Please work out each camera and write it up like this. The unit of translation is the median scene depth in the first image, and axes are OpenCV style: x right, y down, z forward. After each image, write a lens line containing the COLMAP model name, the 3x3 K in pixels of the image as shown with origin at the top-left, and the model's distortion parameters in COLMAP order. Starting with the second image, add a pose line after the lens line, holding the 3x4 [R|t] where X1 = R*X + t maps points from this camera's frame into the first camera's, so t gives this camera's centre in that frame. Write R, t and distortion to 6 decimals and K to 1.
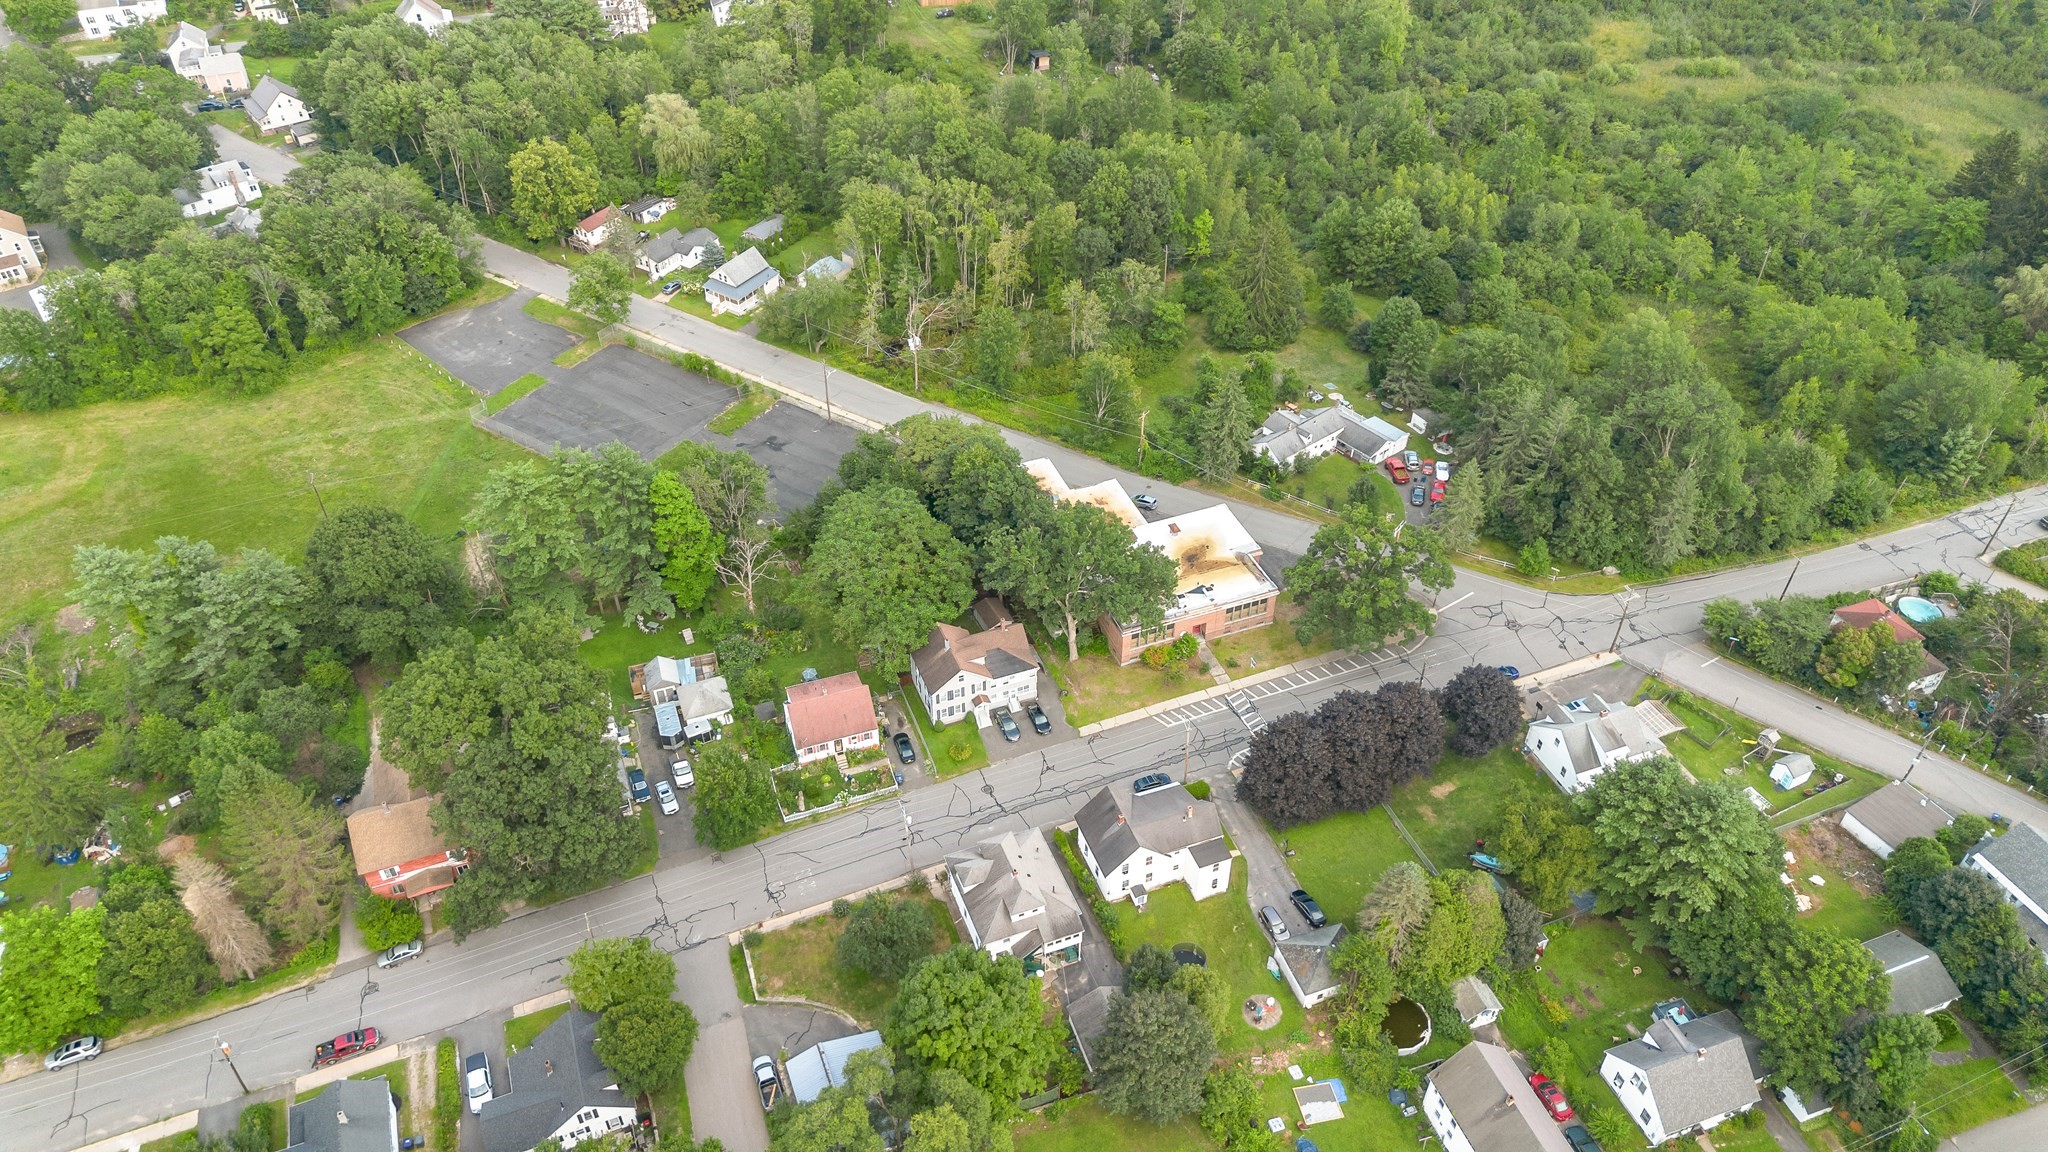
lens RADIAL K [[1443.4, 0, 1025.7], [0, 1443.4, 574.2], [0, 0, 1]] dist [0.067447, -0.069038]
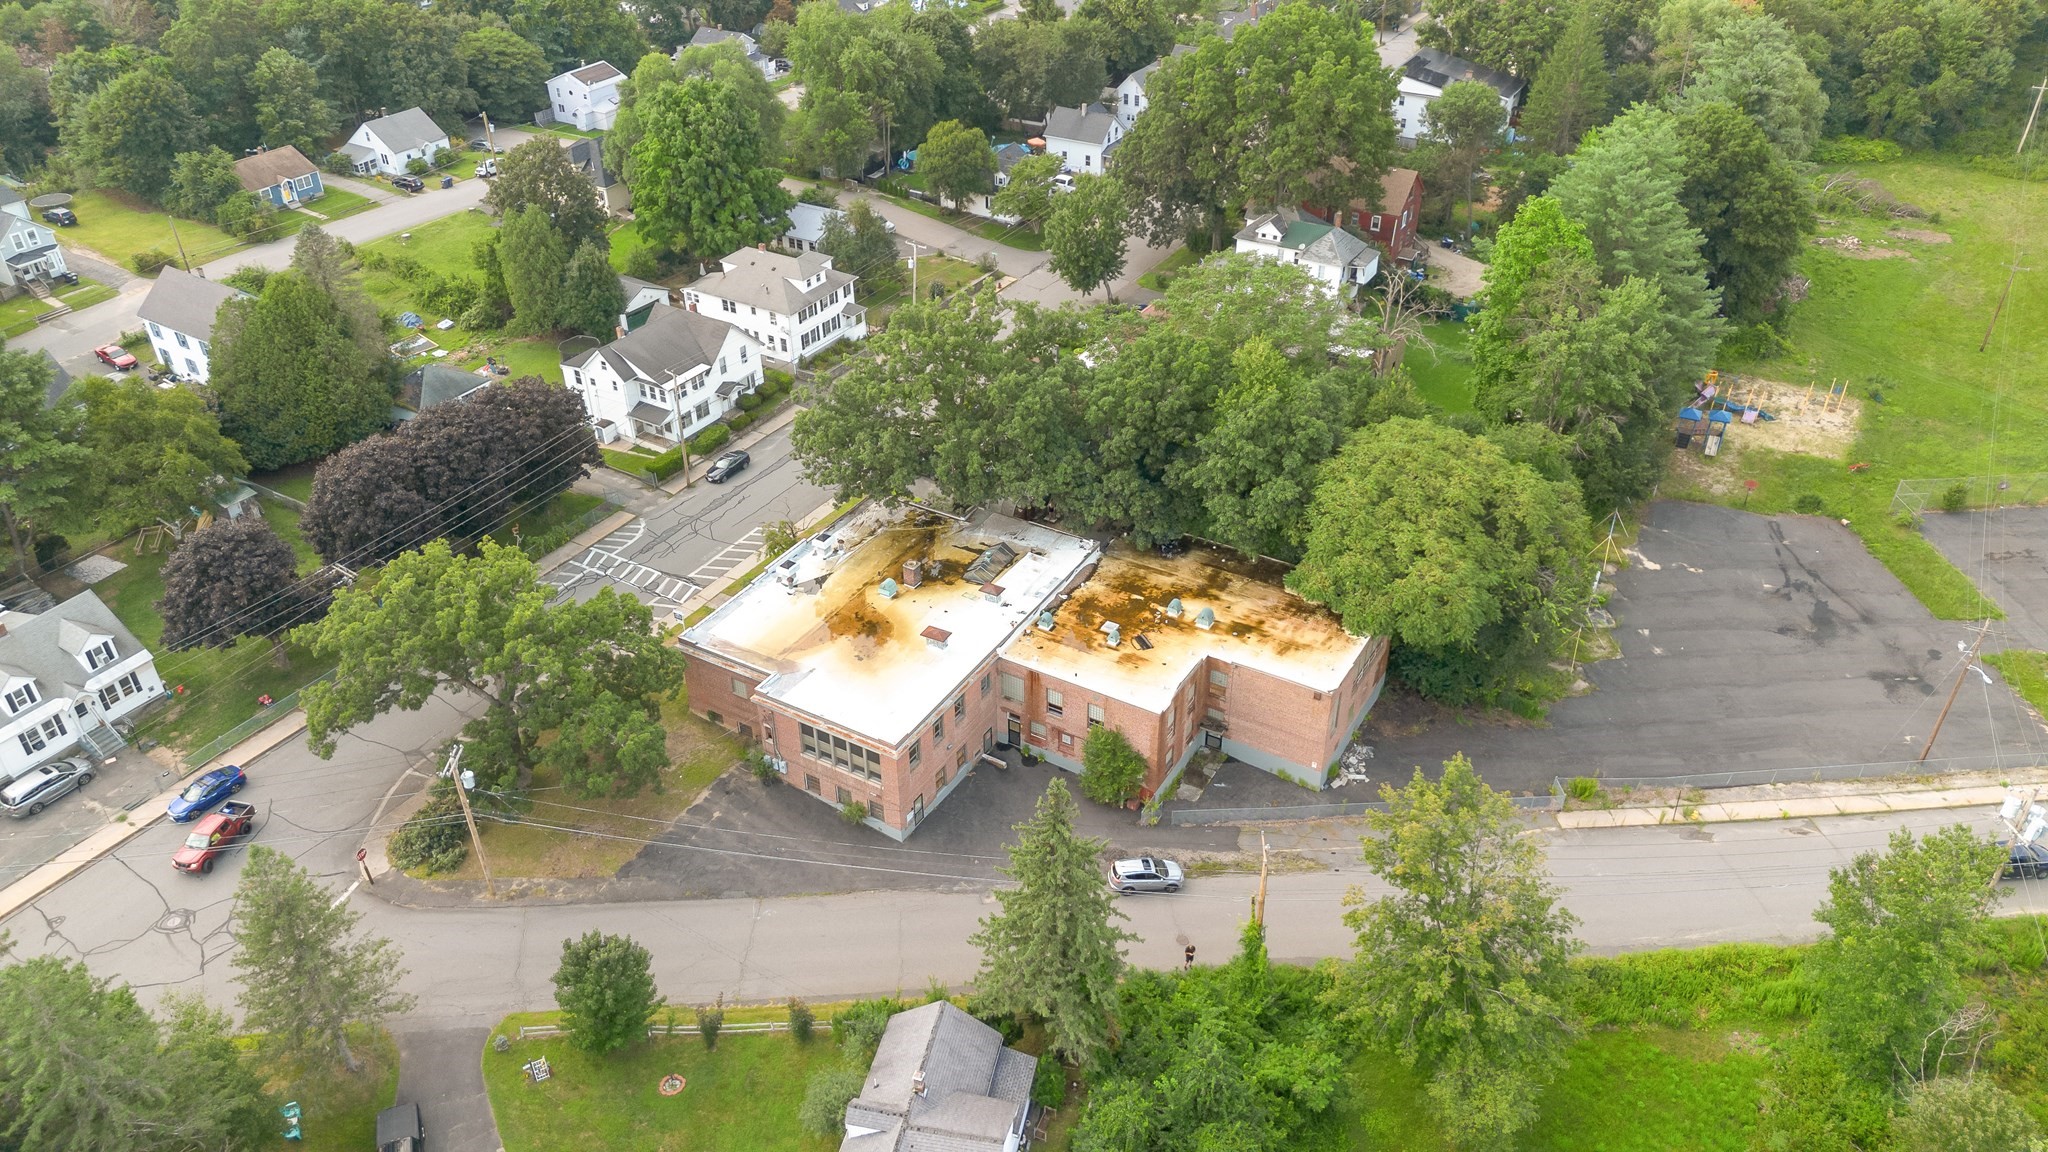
lens RADIAL K [[1443.4, 0, 1023.5], [0, 1443.4, 577.2], [0, 0, 1]] dist [0.067447, -0.069038]
pose [[-0.788462, 0.351489, -0.504761, 0.312680], [-0.397520, 0.335030, 0.854244, -0.453595], [0.469367, 0.874191, -0.124435, 1.054981]]
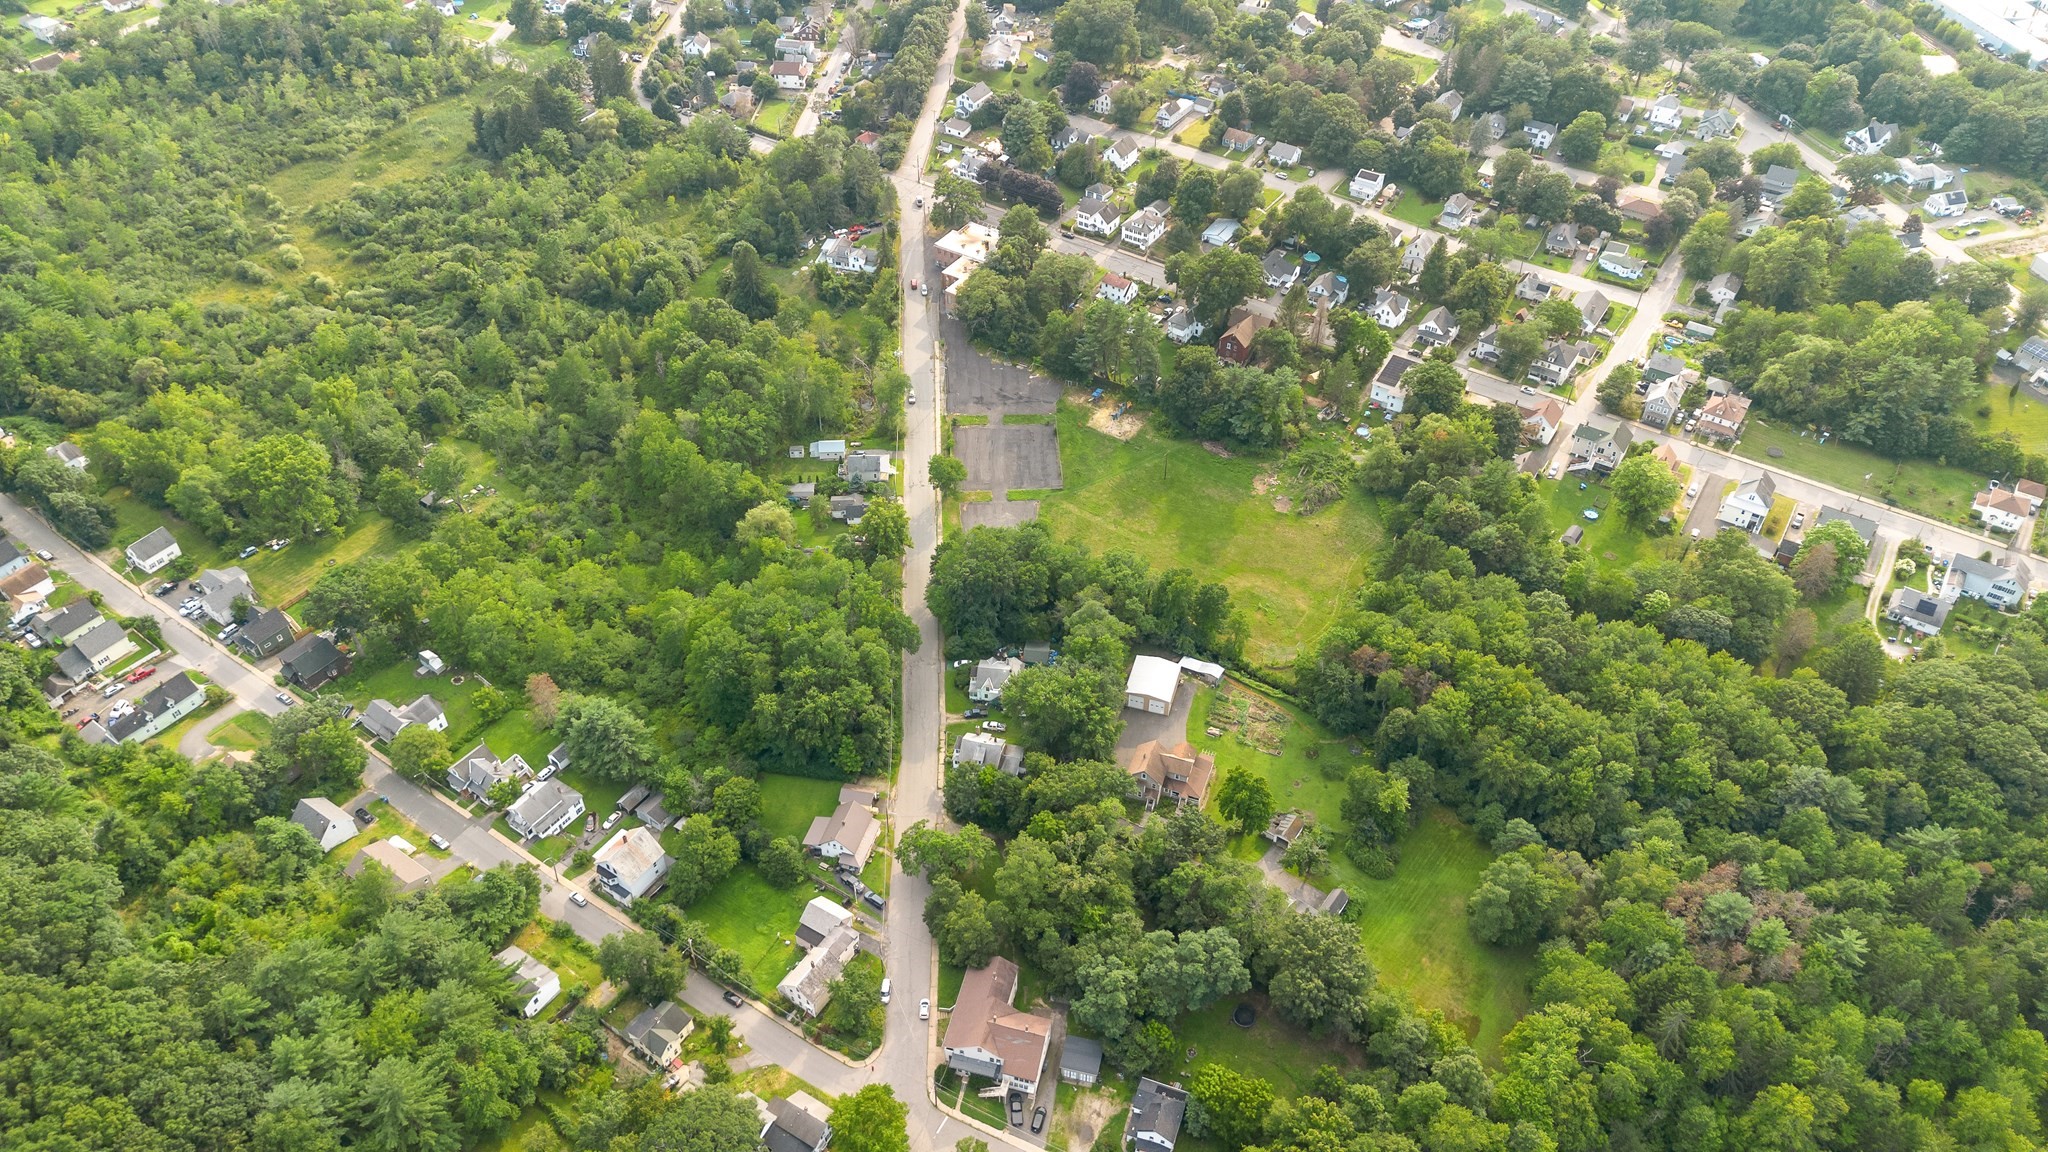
lens RADIAL K [[1443.4, 0, 1031.8], [0, 1443.4, 585.0], [0, 0, 1]] dist [0.067447, -0.069038]
pose [[-0.585092, -0.555381, 0.590947, -1.714127], [0.532132, 0.286959, 0.796548, -1.741003], [-0.611966, 0.780517, 0.127639, 1.063776]]
